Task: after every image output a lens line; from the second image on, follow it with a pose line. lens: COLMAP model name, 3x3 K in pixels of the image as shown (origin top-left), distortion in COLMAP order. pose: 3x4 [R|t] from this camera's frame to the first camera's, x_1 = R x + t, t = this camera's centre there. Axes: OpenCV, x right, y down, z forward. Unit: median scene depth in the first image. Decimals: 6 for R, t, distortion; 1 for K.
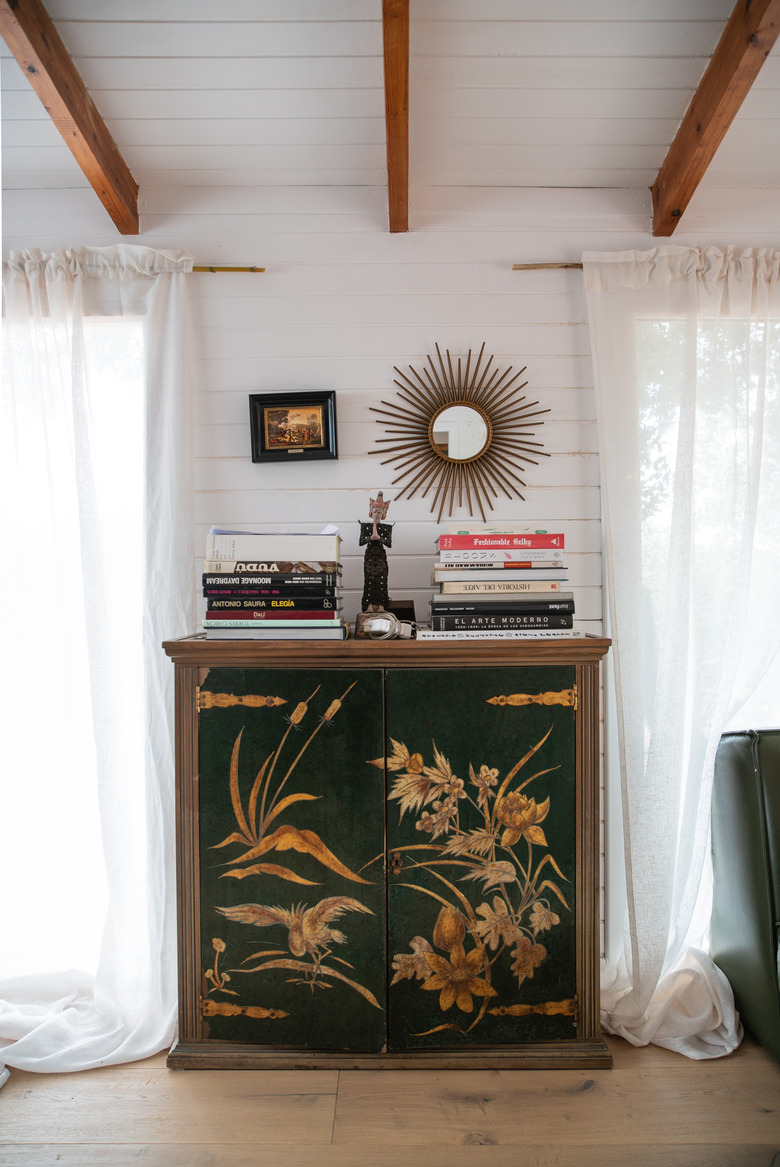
lens RADIAL K [[793.1, 0, 361.6], [0, 793.1, 583.3], [0, 0, 1]] dist [-0.090400, 0.053108]
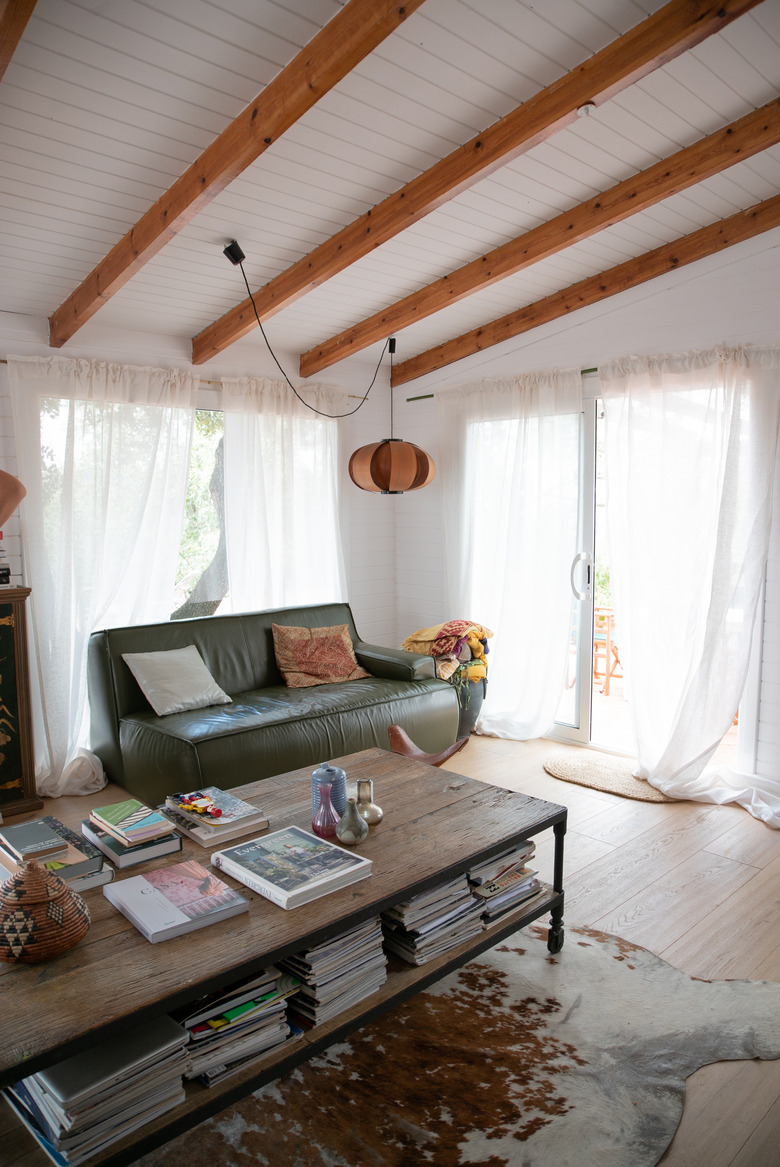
lens RADIAL K [[793.1, 0, 361.6], [0, 793.1, 583.3], [0, 0, 1]] dist [-0.090400, 0.053108]
pose [[0.735040, -0.059015, 0.675451, -0.326894], [-0.010327, 0.995115, 0.098183, -0.118531], [-0.677945, -0.079144, 0.730839, -0.812611]]
